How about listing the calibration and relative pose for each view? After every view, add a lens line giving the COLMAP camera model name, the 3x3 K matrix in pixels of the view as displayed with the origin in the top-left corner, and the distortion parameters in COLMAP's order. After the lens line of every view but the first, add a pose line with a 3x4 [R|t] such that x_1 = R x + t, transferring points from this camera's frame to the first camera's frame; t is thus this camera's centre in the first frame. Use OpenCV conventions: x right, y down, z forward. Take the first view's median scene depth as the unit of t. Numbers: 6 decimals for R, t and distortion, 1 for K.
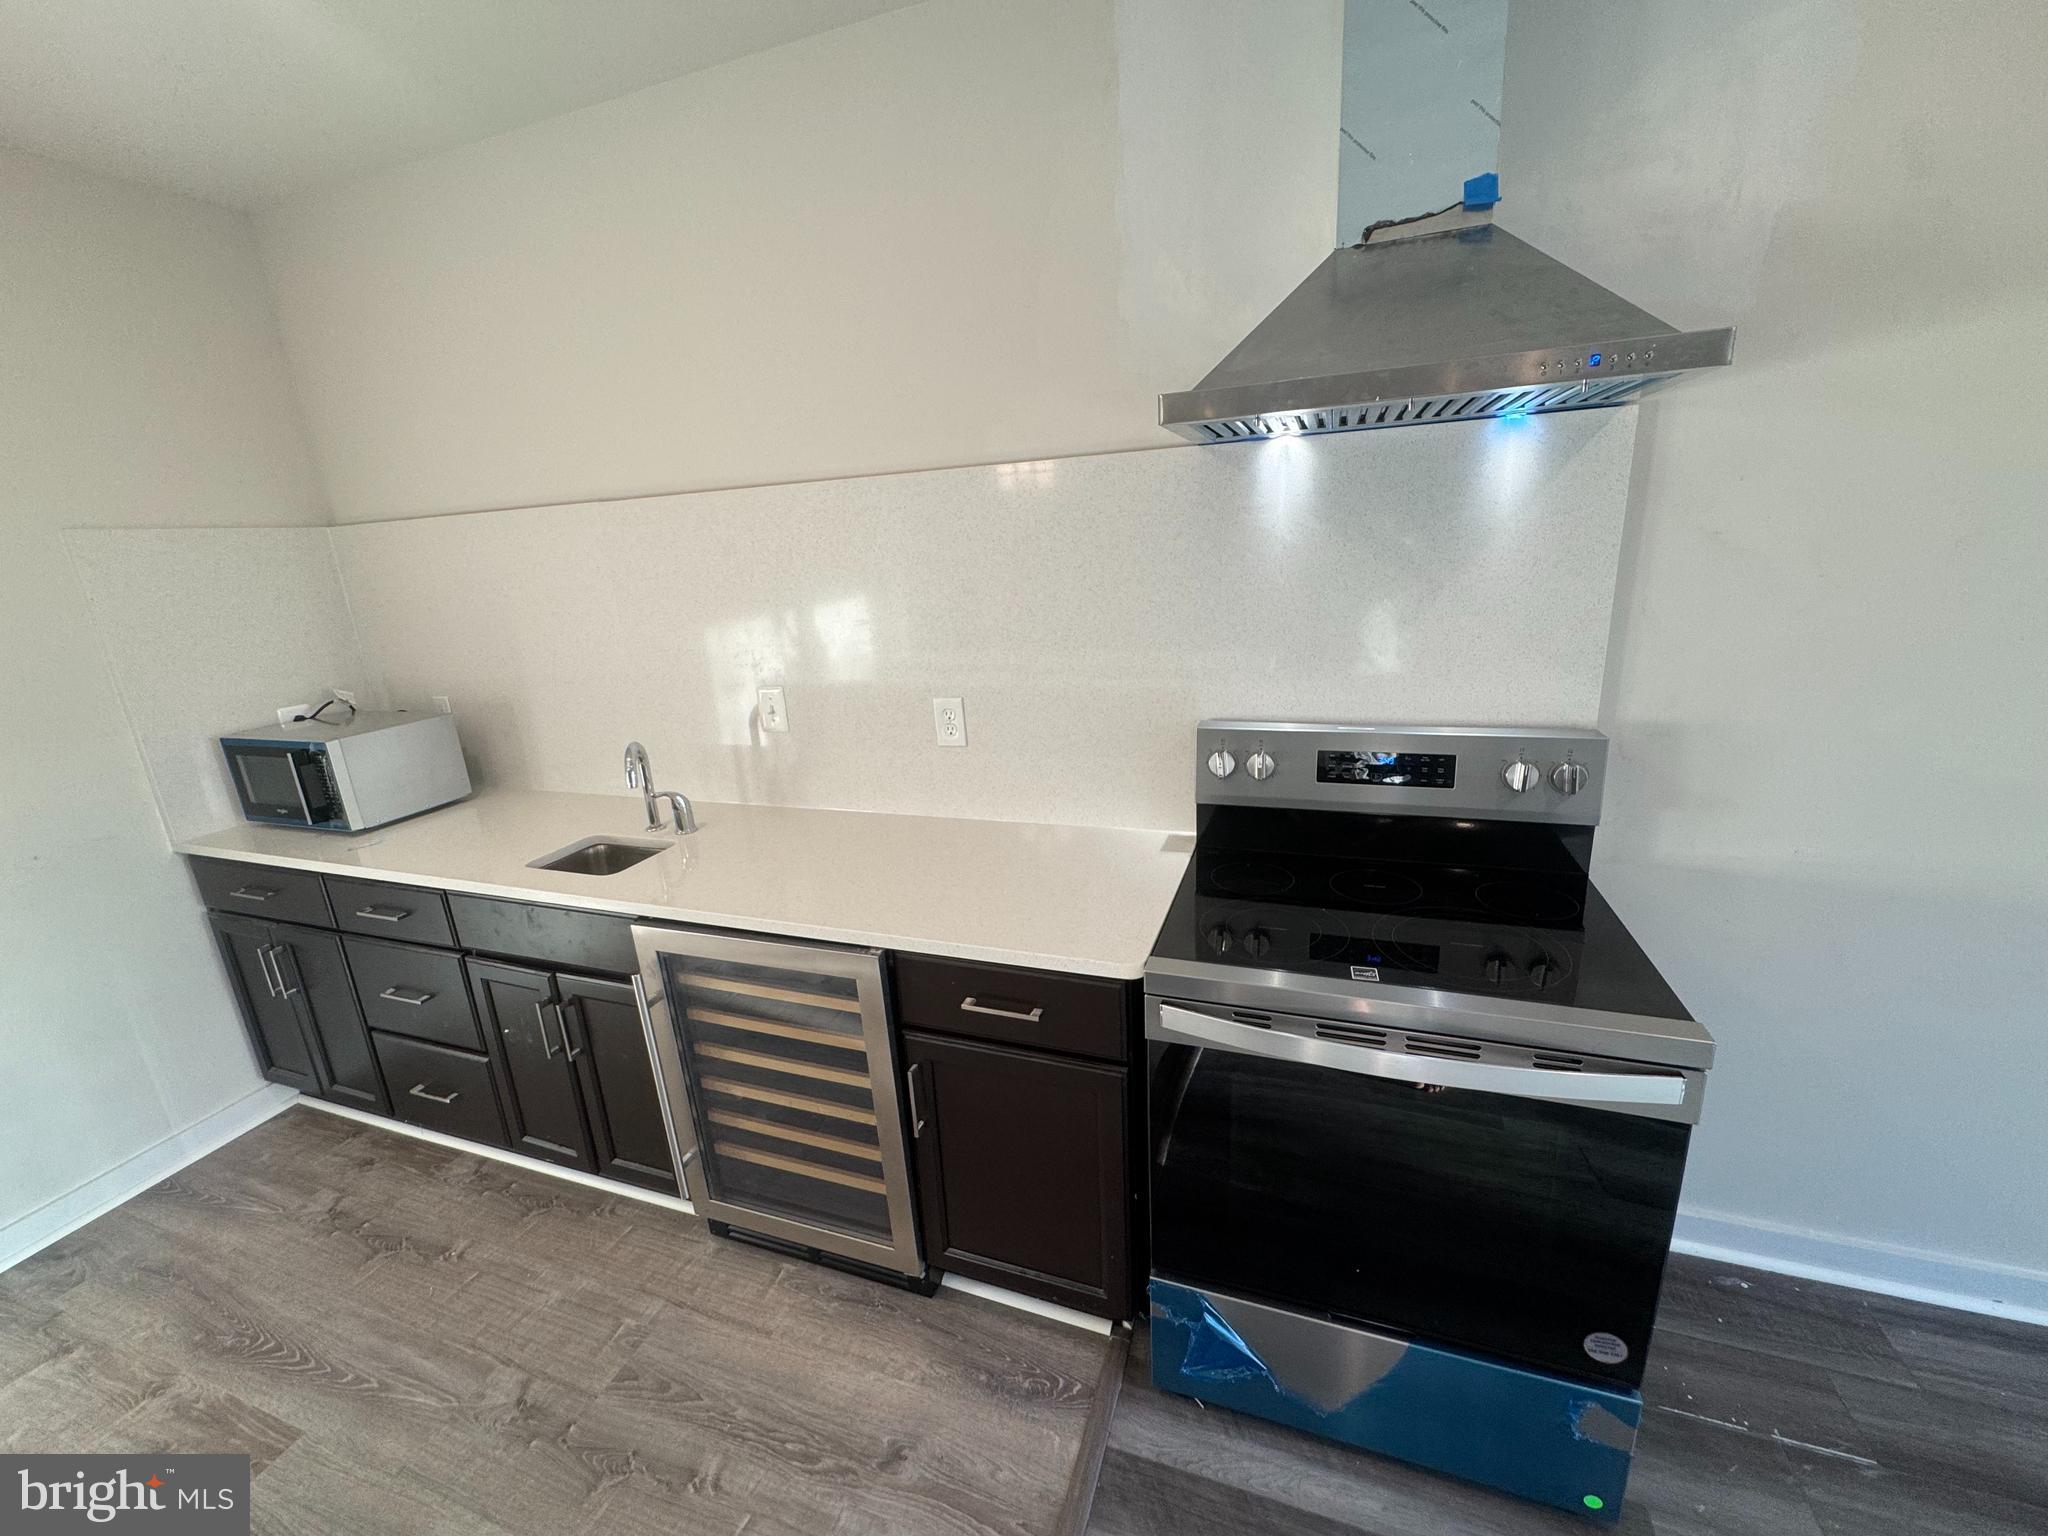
lens RADIAL K [[813.8, 0, 1019.9], [0, 813.8, 765.7], [0, 0, 1]] dist [-0.000389, 0.000560]
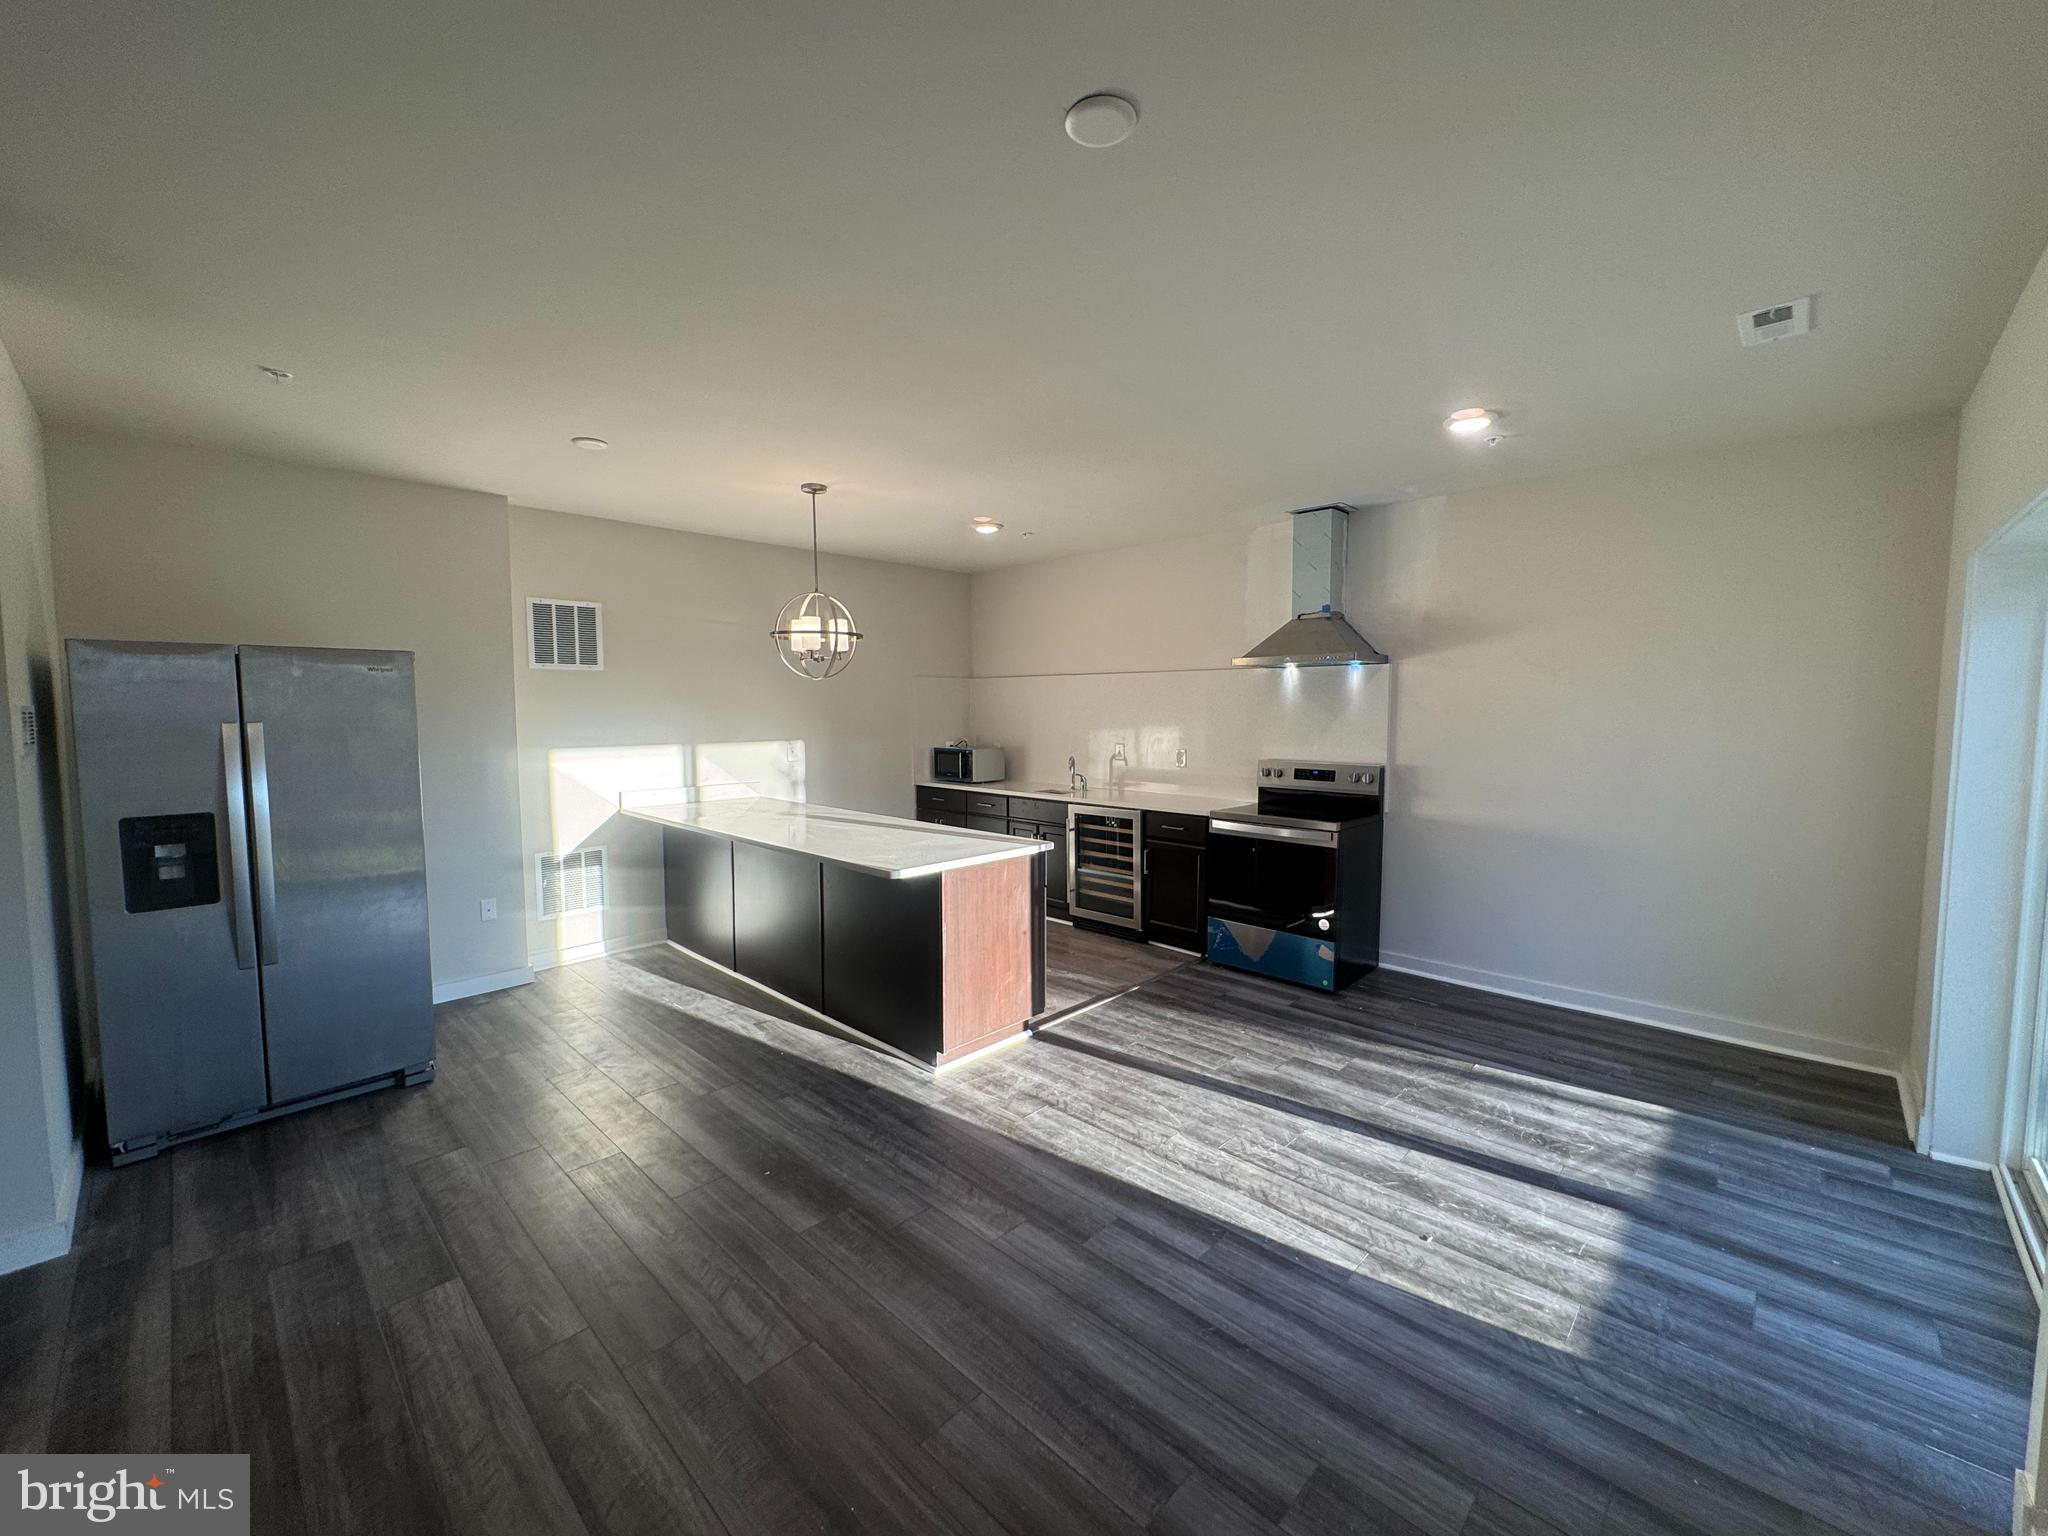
lens RADIAL K [[813.8, 0, 1020.3], [0, 813.8, 769.3], [0, 0, 1]] dist [-0.000389, 0.000560]
pose [[0.910940, 0.086347, -0.403401, 0.668021], [-0.155829, 0.977427, -0.142669, 0.577967], [0.381976, 0.192825, 0.903833, -2.114205]]
